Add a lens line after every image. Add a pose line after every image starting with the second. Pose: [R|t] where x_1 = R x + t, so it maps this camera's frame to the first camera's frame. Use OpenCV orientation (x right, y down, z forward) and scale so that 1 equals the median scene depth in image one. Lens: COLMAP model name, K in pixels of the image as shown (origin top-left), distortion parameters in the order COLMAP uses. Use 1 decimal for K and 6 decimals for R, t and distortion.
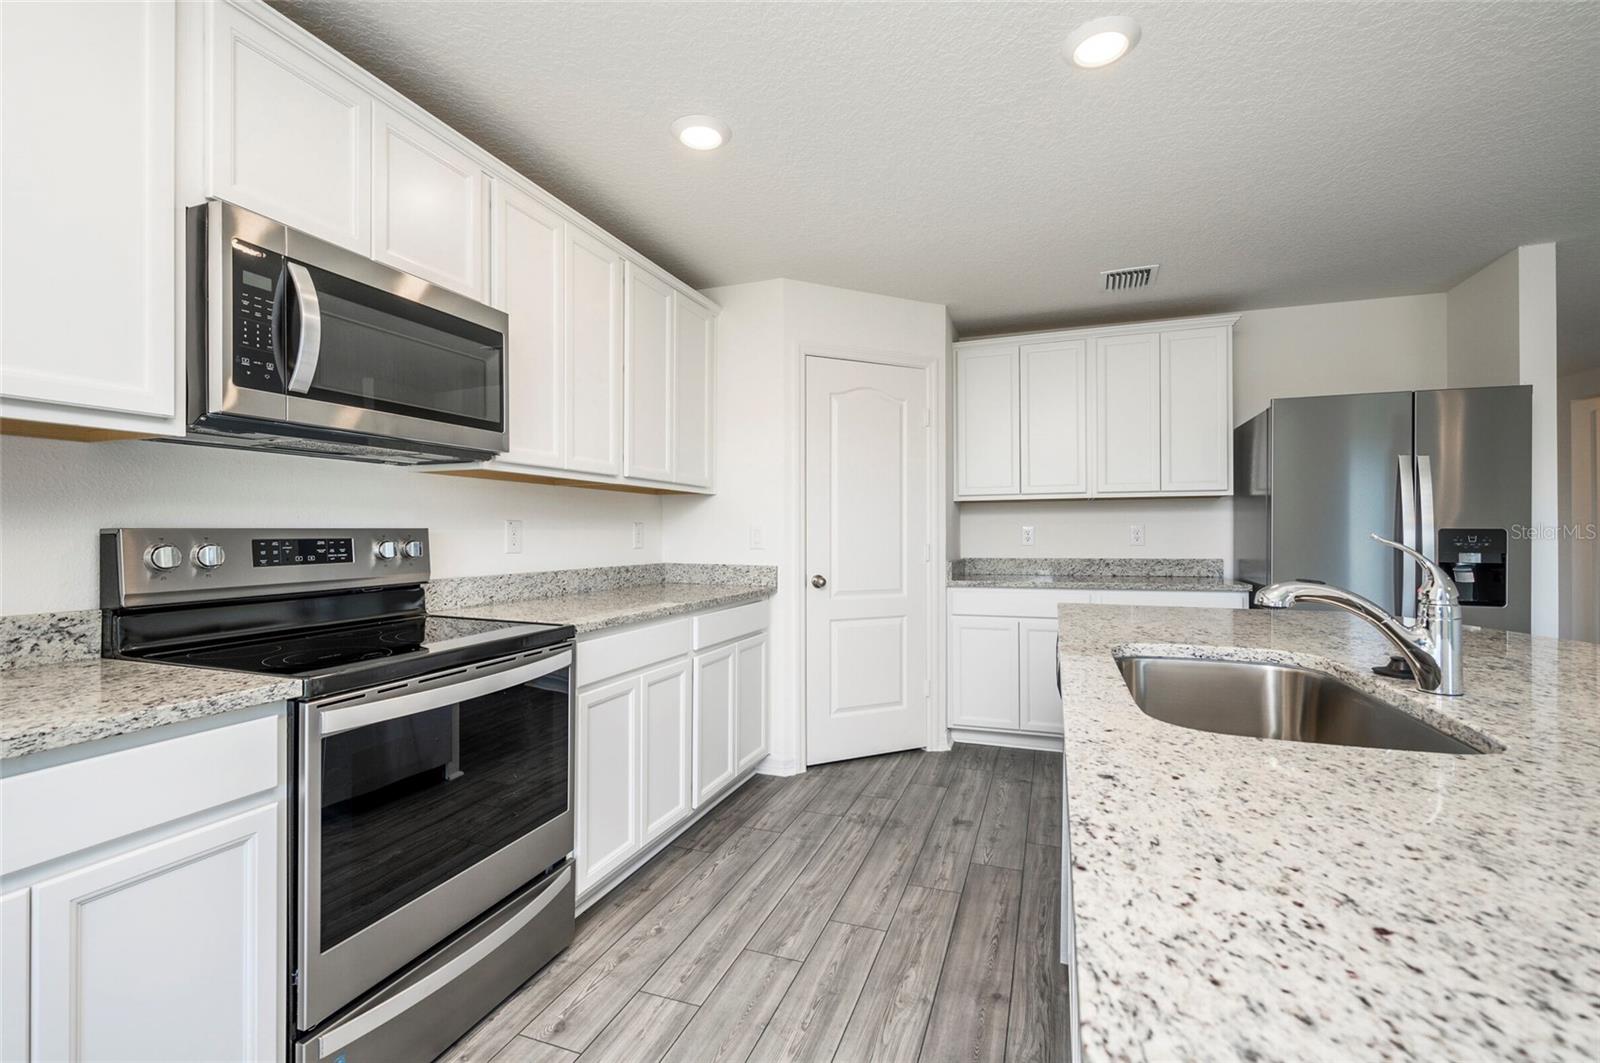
lens RADIAL K [[700.4, 0, 796.4], [0, 700.4, 534.7], [0, 0, 1]] dist [0.001462, 0.000254]
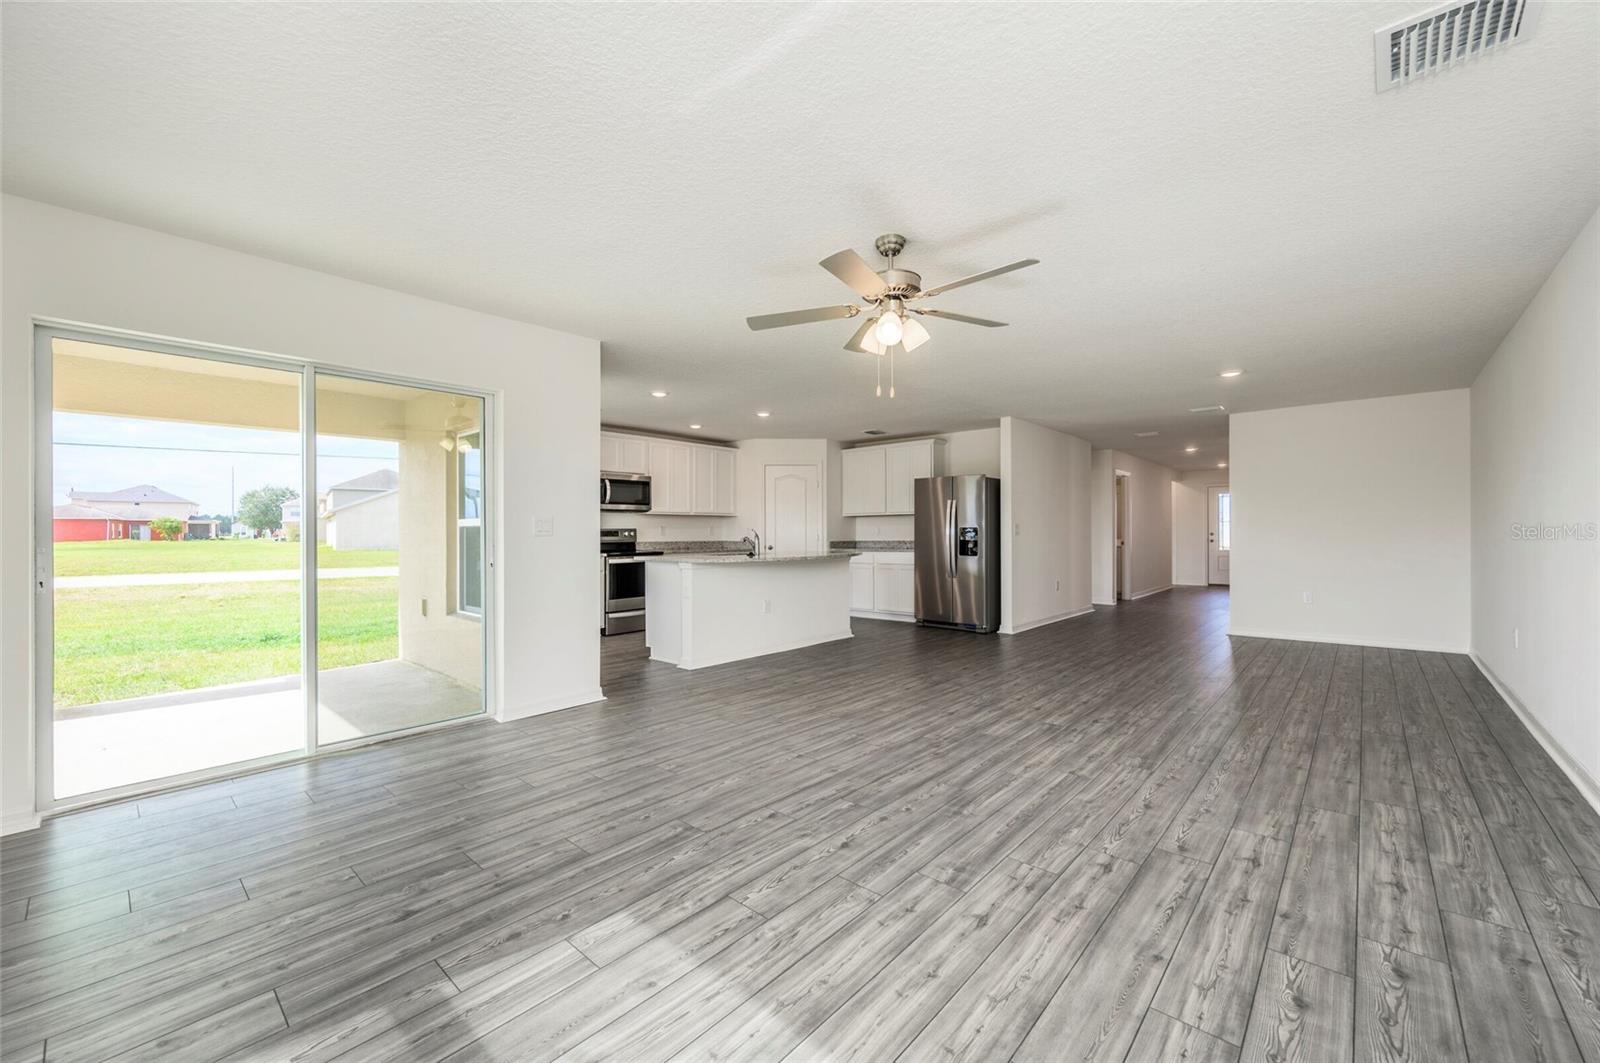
lens RADIAL K [[626.6, 0, 795.5], [0, 626.6, 536.7], [0, 0, 1]] dist [-0.001030, -0.000022]
pose [[0.935446, 0.001622, -0.353466, 1.642014], [-0.000436, 0.999994, 0.003437, 0.025075], [0.353469, -0.003061, 0.935441, -2.092314]]
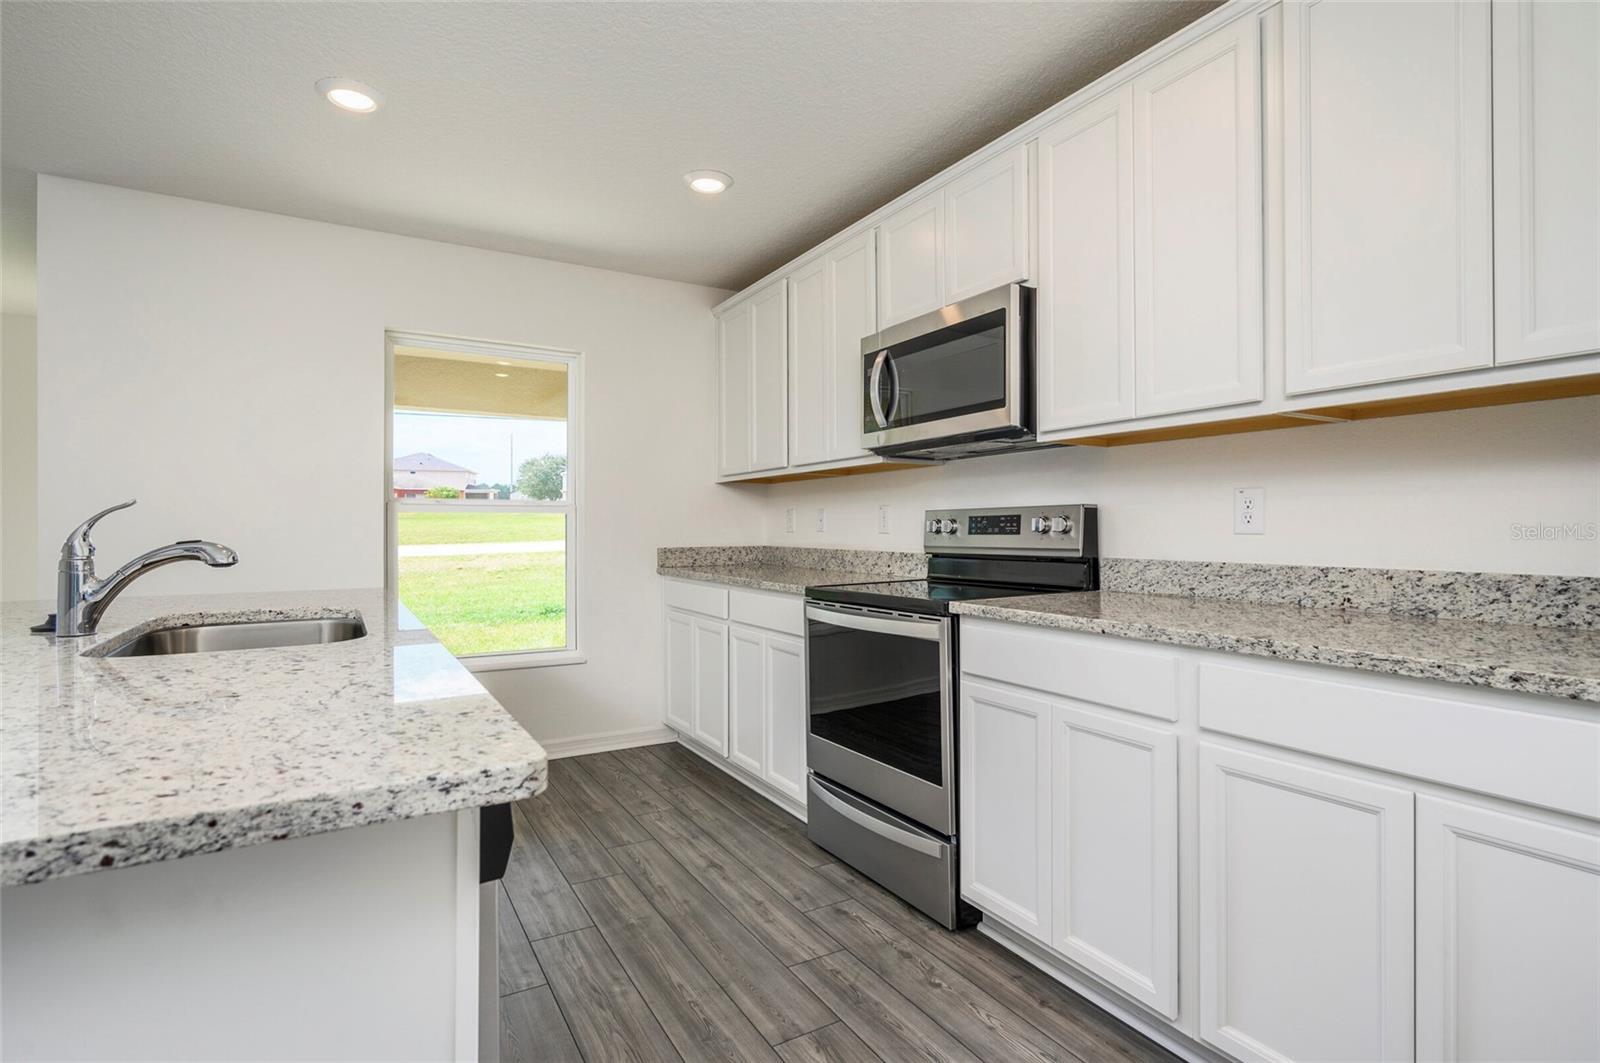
lens RADIAL K [[784.8, 0, 800.0], [0, 784.8, 531.5], [0, 0, 1]] dist [0.002763, 0.000096]
pose [[-0.630563, 0.003523, -0.776130, 0.611424], [-0.001356, 0.999983, 0.005641, 0.024532], [0.776137, 0.004609, -0.630548, 1.433755]]
